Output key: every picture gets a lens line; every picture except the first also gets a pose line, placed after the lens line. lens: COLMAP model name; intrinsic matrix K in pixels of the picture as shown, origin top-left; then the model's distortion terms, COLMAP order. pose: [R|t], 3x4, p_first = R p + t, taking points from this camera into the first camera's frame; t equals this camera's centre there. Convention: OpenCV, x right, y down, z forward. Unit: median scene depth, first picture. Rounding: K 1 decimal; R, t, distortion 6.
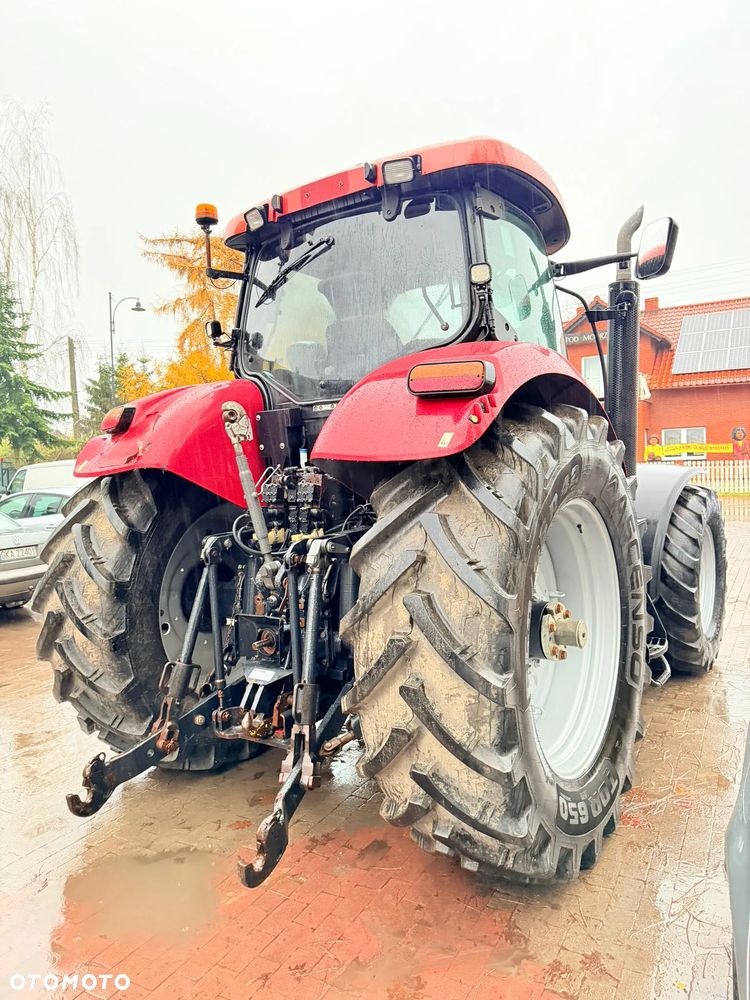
lens RADIAL K [[729.4, 0, 375.0], [0, 729.4, 500.0], [0, 0, 1]] dist [0.004222, 0.001422]
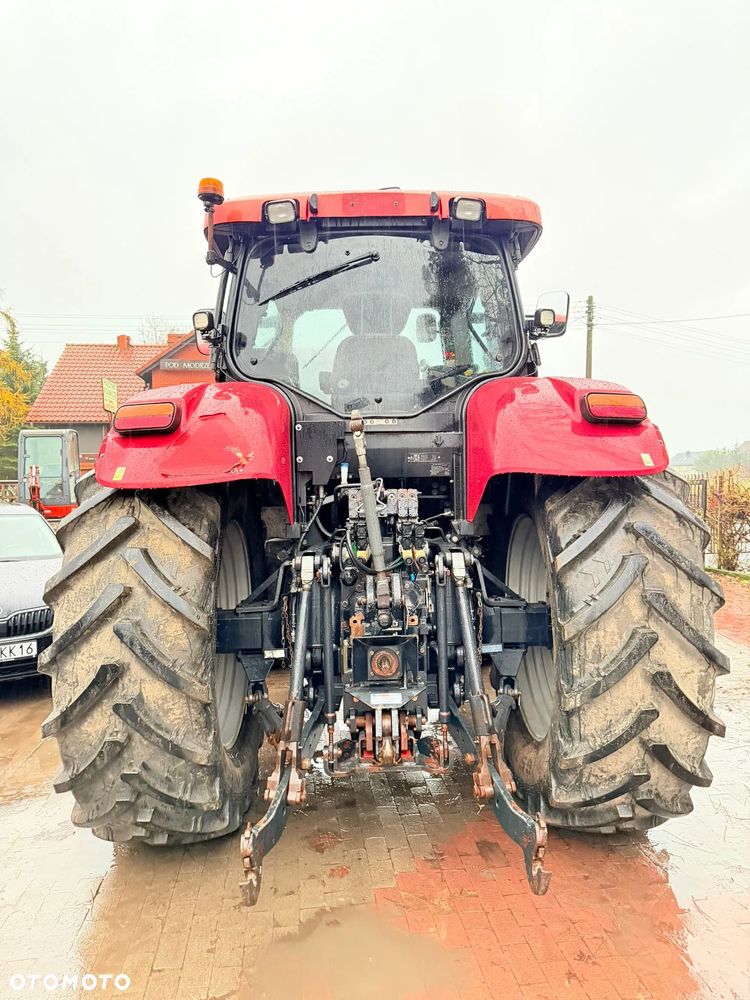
lens RADIAL K [[683.9, 0, 375.0], [0, 683.9, 500.0], [0, 0, 1]] dist [0.078445, -0.093371]
pose [[0.800444, -0.002630, 0.599402, -0.664103], [0.011936, 0.999862, -0.011553, -0.007837], [-0.599289, 0.016402, 0.800365, 0.255870]]
